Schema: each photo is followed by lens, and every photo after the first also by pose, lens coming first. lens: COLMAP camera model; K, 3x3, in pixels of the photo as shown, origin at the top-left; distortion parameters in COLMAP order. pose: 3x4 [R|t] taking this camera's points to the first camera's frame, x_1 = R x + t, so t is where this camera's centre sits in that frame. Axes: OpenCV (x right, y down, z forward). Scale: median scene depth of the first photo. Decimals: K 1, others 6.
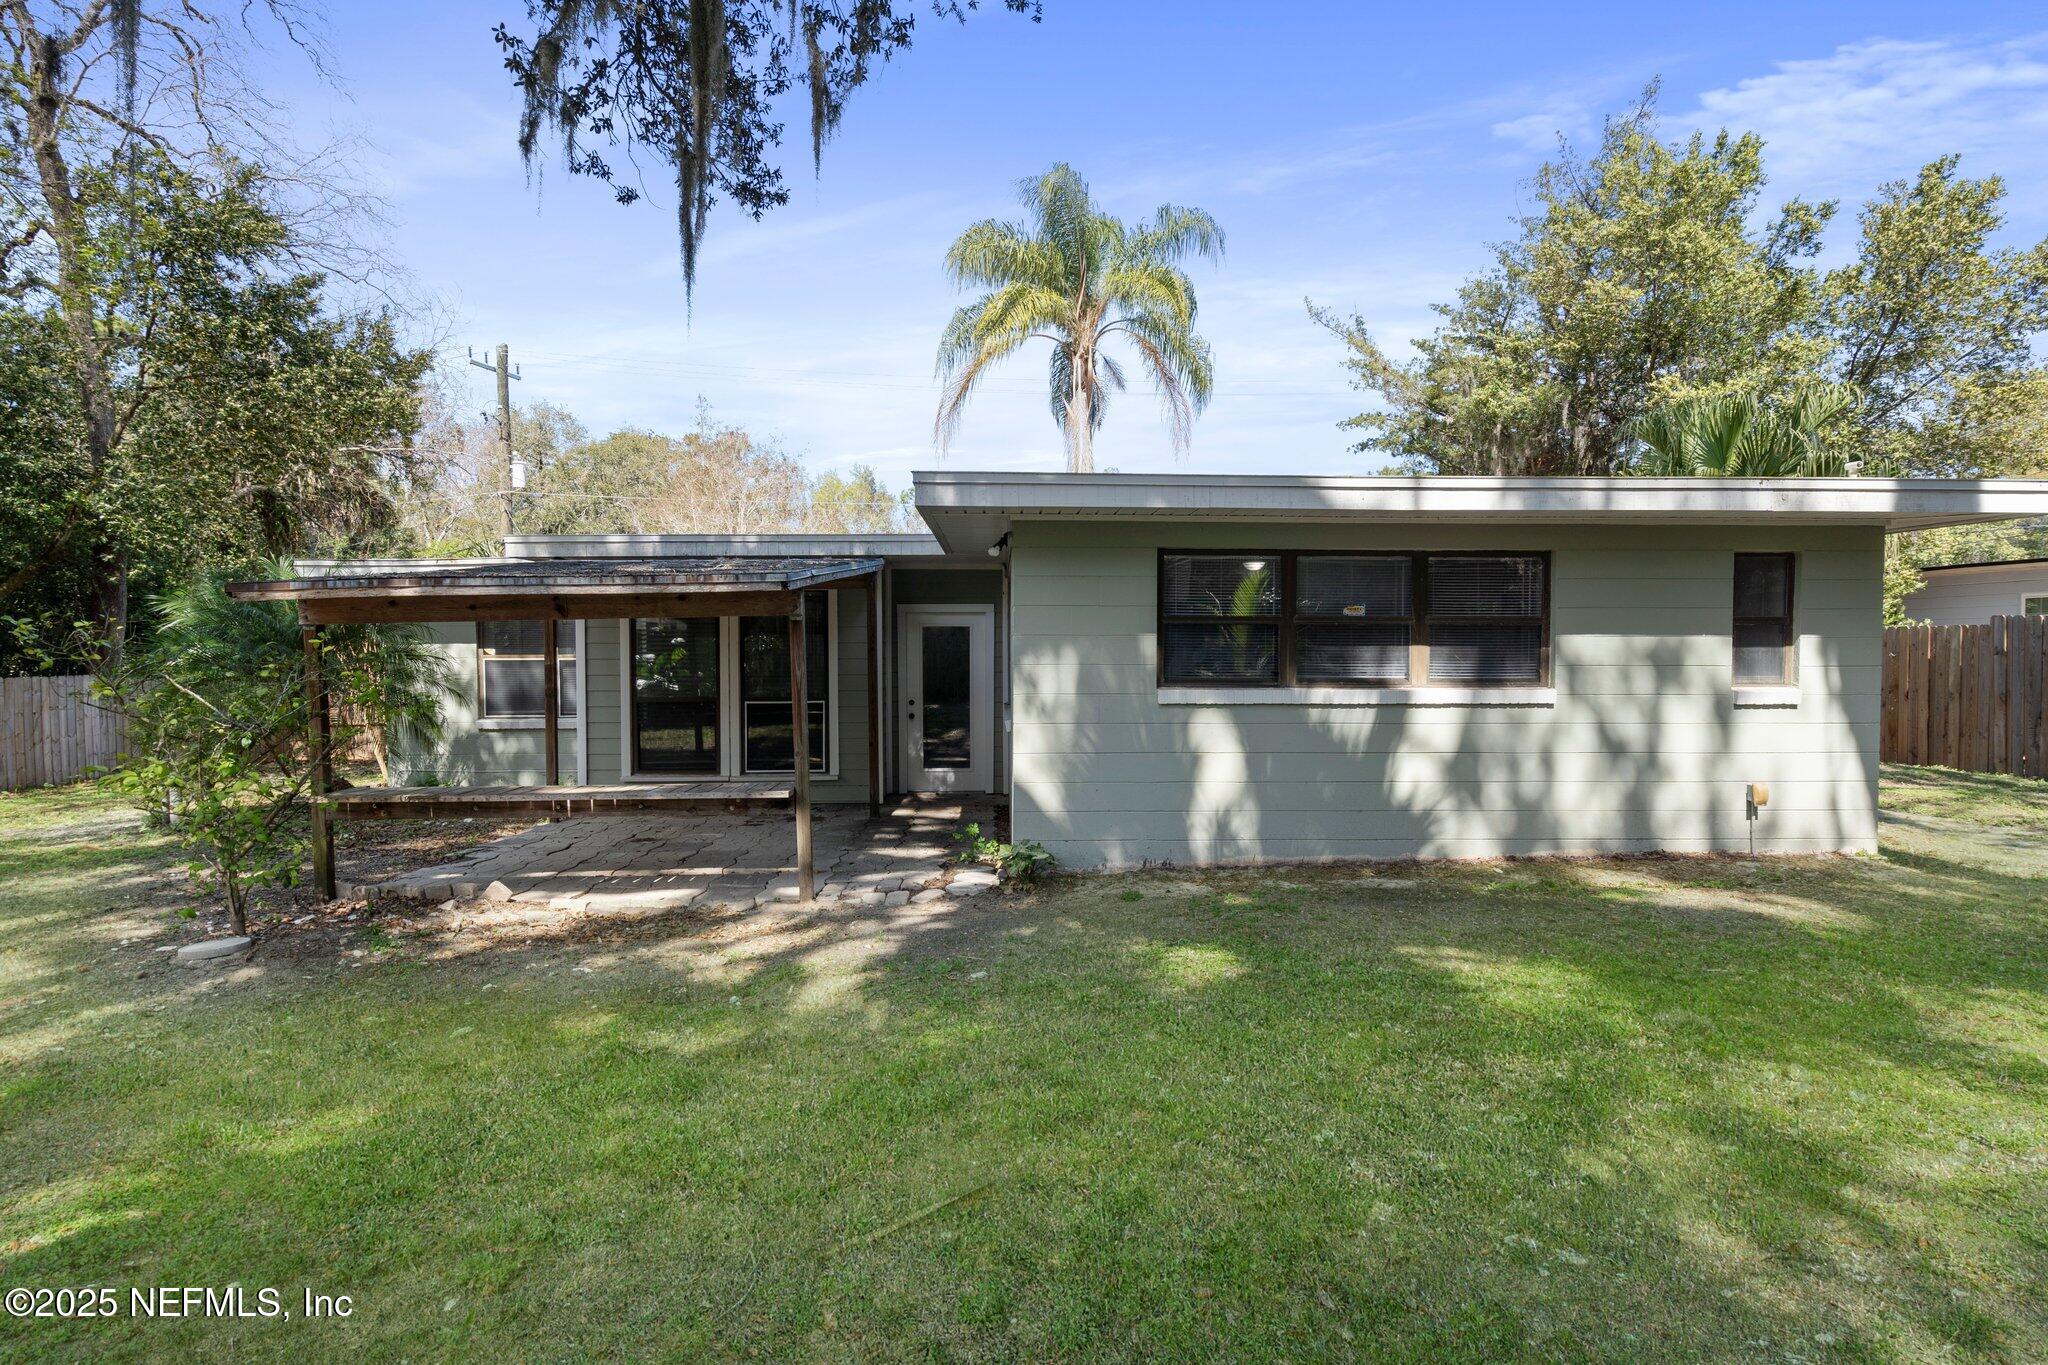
lens RADIAL K [[998.7, 0, 1024.0], [0, 998.7, 682.5], [0, 0, 1]] dist [0.000483, 0.000232]
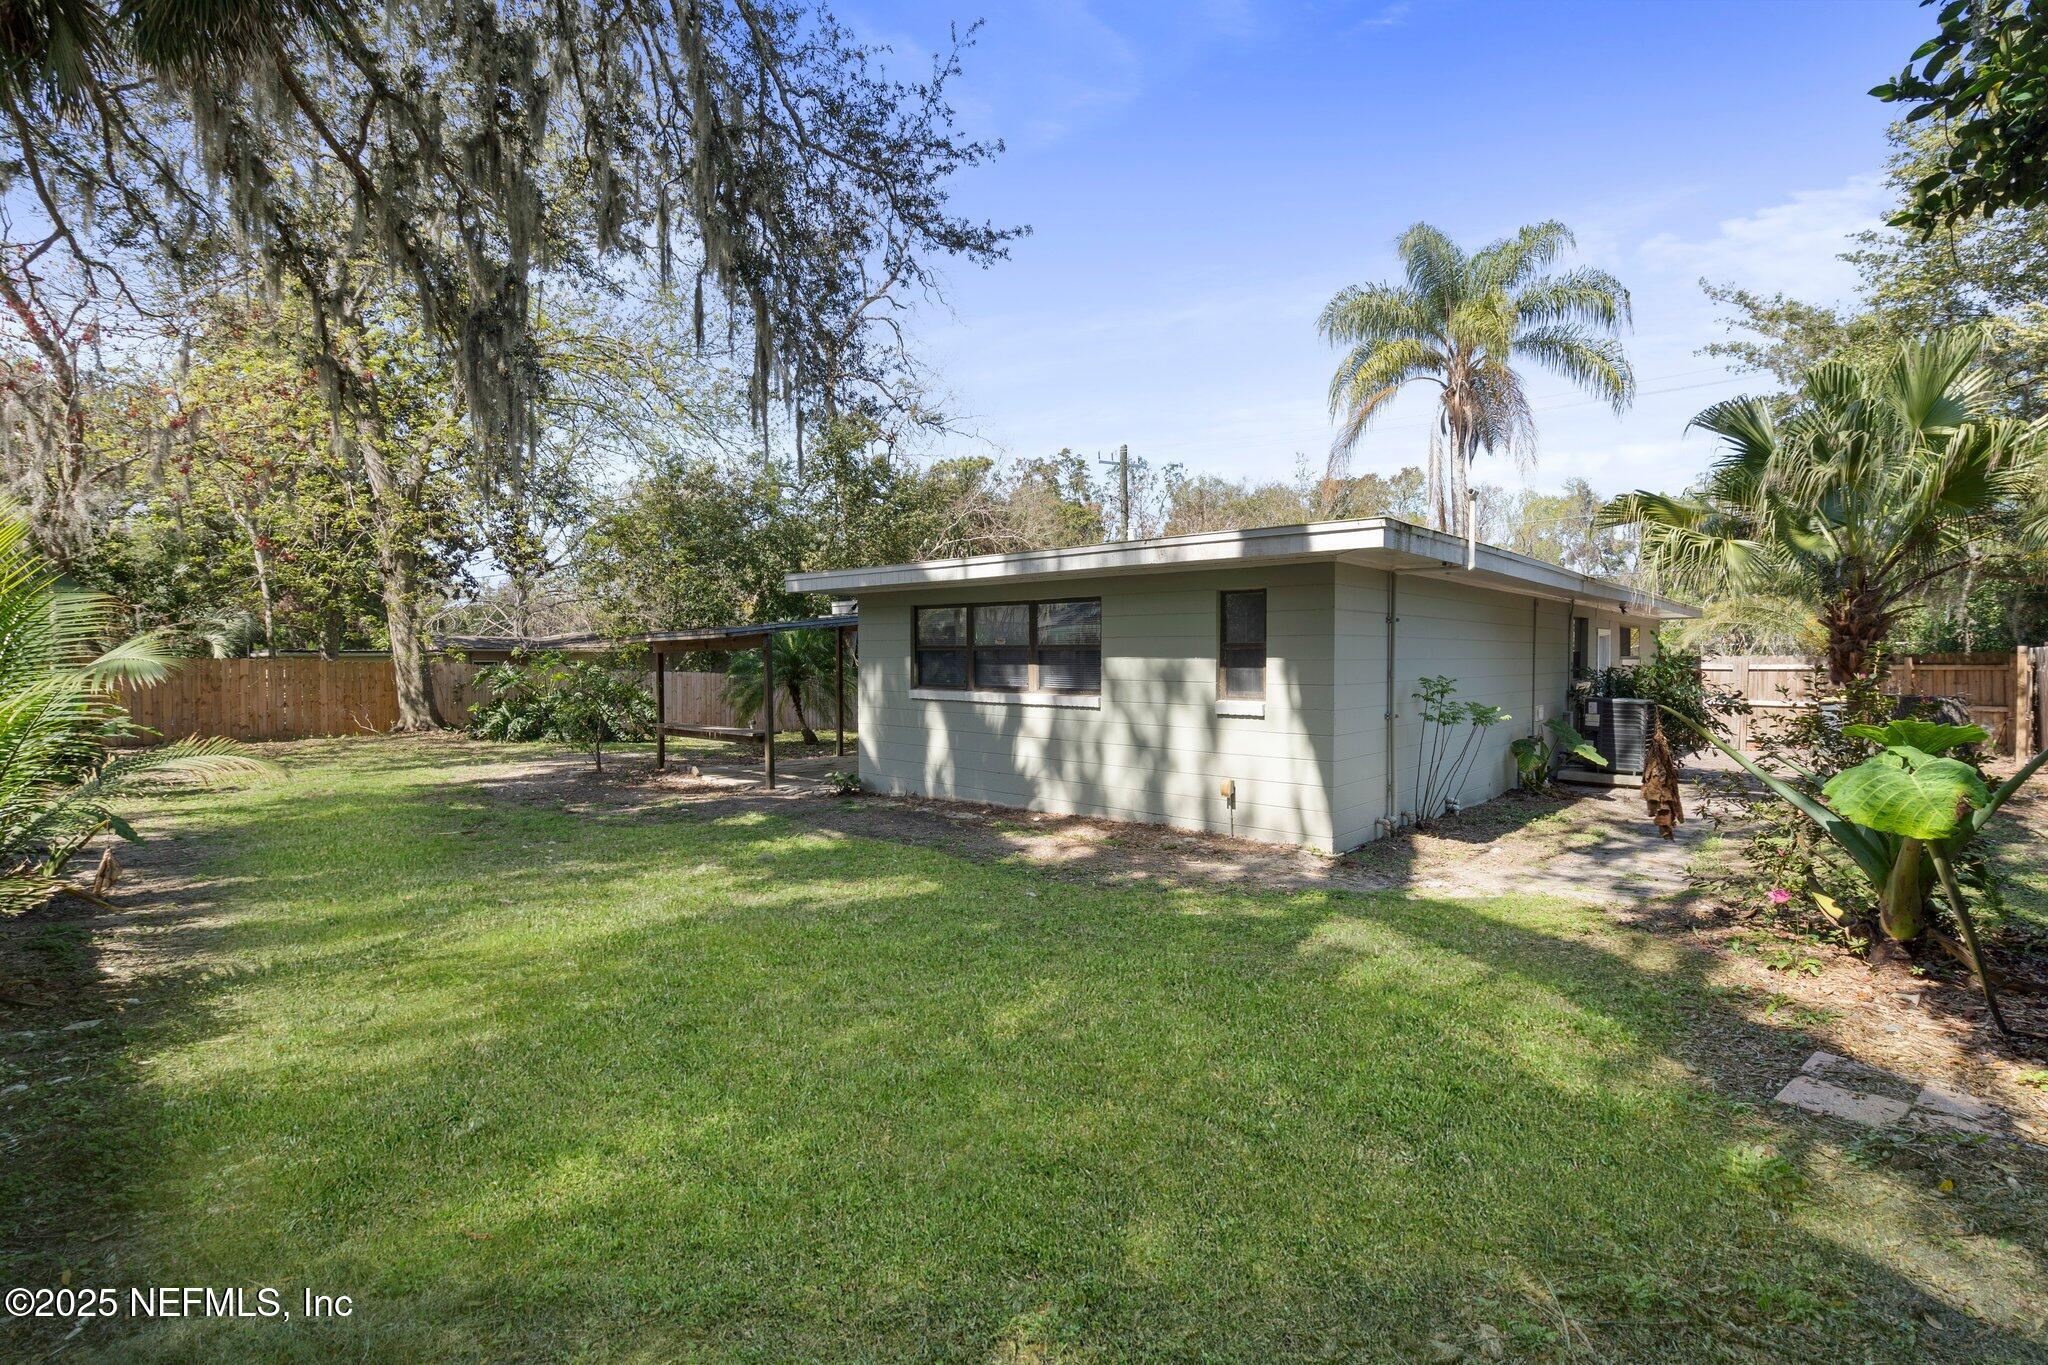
lens RADIAL K [[935.7, 0, 1024.0], [0, 935.7, 682.5], [0, 0, 1]] dist [-0.000698, 0.000822]
pose [[0.720701, 0.019945, -0.692959, 1.339963], [-0.031594, 0.999492, -0.004091, -0.004811], [0.692526, 0.024842, 0.720965, -0.001616]]
